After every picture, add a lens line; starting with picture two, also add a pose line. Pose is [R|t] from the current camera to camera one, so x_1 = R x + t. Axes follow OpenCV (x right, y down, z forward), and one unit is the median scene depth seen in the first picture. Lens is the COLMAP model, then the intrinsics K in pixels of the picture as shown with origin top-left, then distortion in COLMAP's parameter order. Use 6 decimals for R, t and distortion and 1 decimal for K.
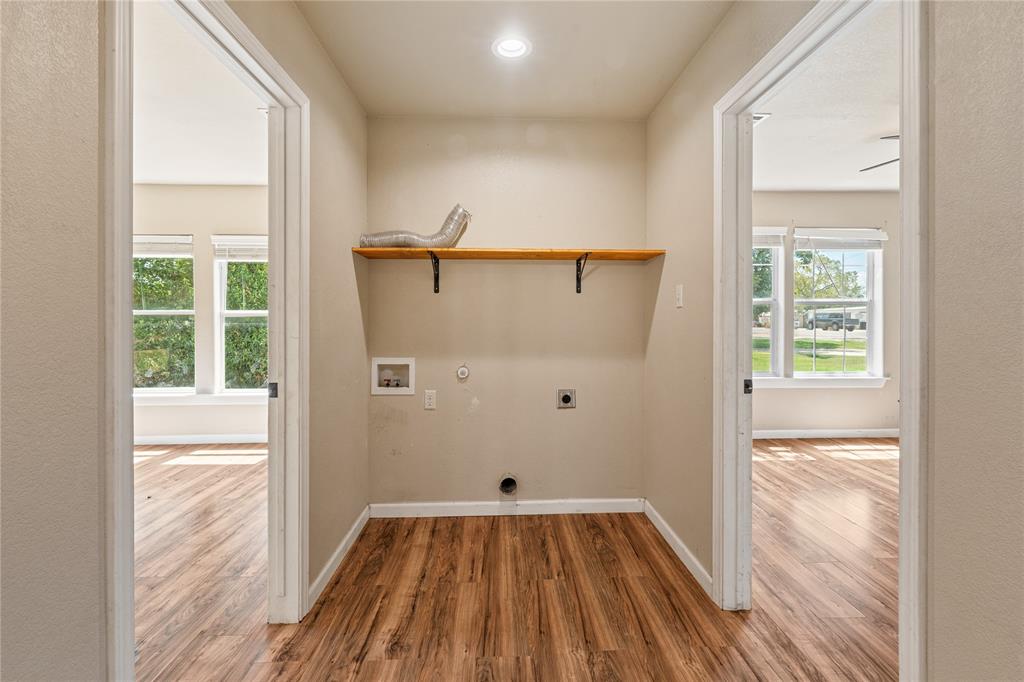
lens RADIAL K [[448.6, 0, 513.3], [0, 448.6, 324.6], [0, 0, 1]] dist [0.000292, -0.000027]
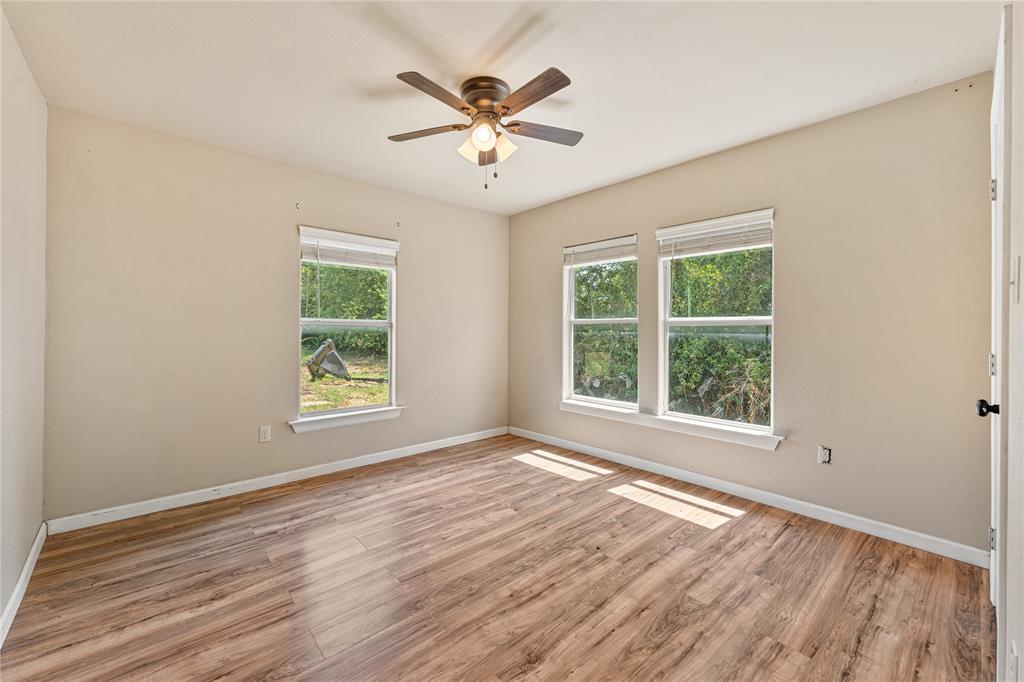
lens RADIAL K [[408.9, 0, 509.9], [0, 408.9, 331.4], [0, 0, 1]] dist [0.000734, -0.000003]
pose [[0.632890, 0.001615, -0.774240, -0.242326], [-0.005574, 0.999981, -0.002471, -0.002871], [0.774222, 0.005880, 0.632887, 0.288645]]
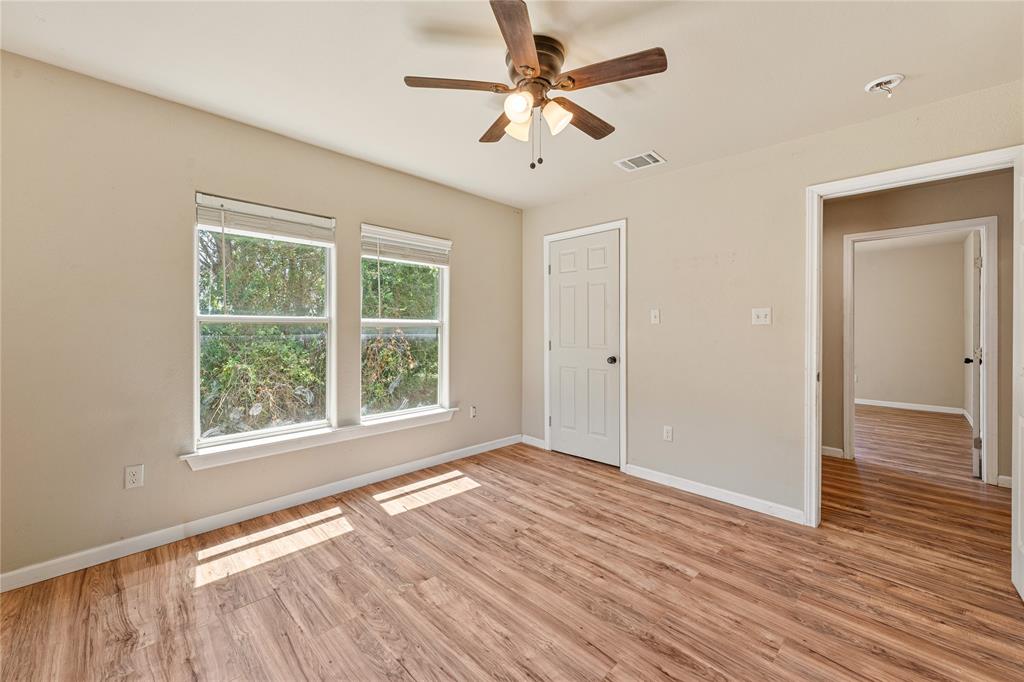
lens RADIAL K [[418.7, 0, 508.6], [0, 418.7, 325.4], [0, 0, 1]] dist [0.001806, -0.000002]
pose [[0.731572, 0.001281, 0.681763, -0.988488], [0.003835, 0.999975, -0.005994, -0.014003], [-0.681753, 0.007000, 0.731549, 0.281244]]
